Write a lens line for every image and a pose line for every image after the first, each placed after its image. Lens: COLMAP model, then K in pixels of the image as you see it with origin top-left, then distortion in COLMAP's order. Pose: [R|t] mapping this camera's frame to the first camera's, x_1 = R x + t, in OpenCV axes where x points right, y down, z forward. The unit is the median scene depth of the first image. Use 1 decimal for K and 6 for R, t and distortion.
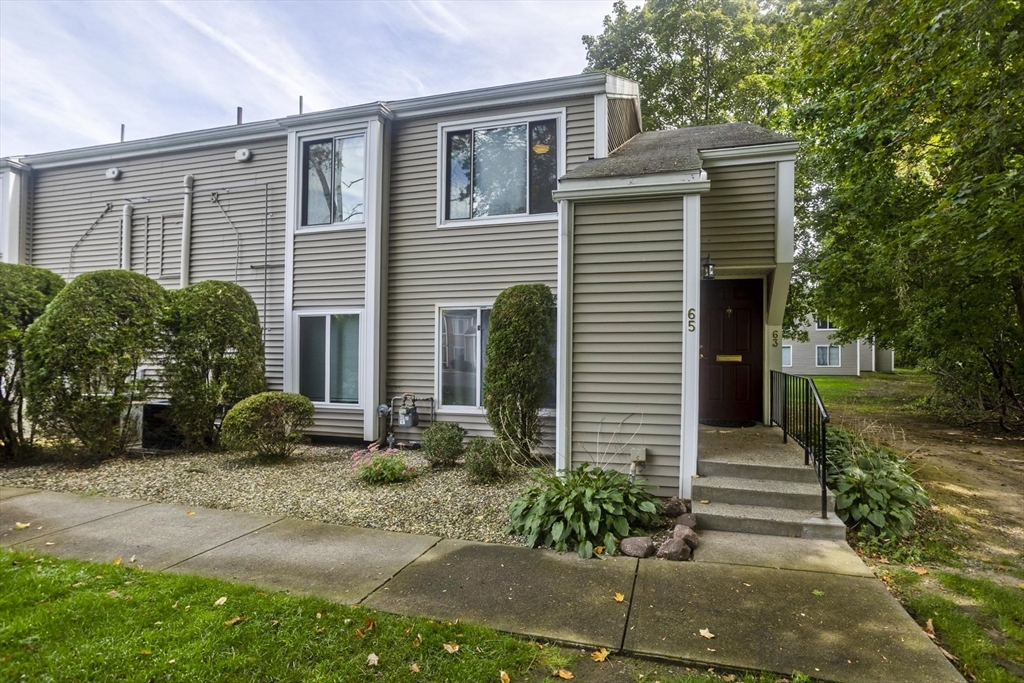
lens RADIAL K [[490.6, 0, 513.7], [0, 490.6, 336.9], [0, 0, 1]] dist [-0.050369, 0.030446]
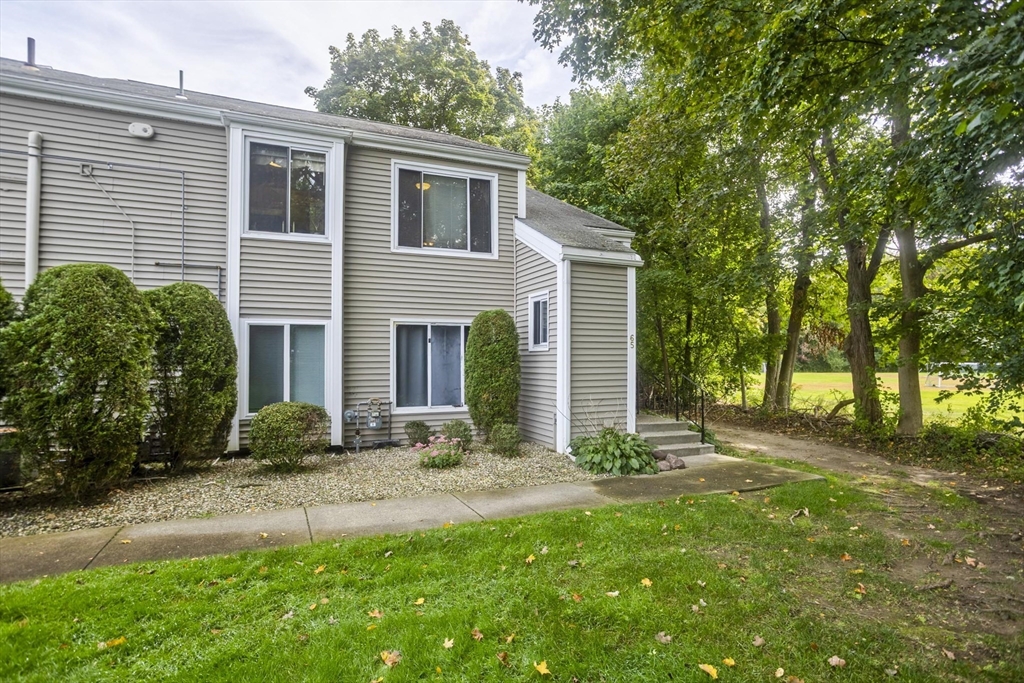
lens RADIAL K [[490.6, 0, 513.7], [0, 490.6, 336.9], [0, 0, 1]] dist [-0.050369, 0.030446]
pose [[0.804503, 0.026855, 0.593341, -0.590261], [-0.012319, 0.999517, -0.028536, 0.002791], [-0.593820, 0.015648, 0.804446, -0.072075]]
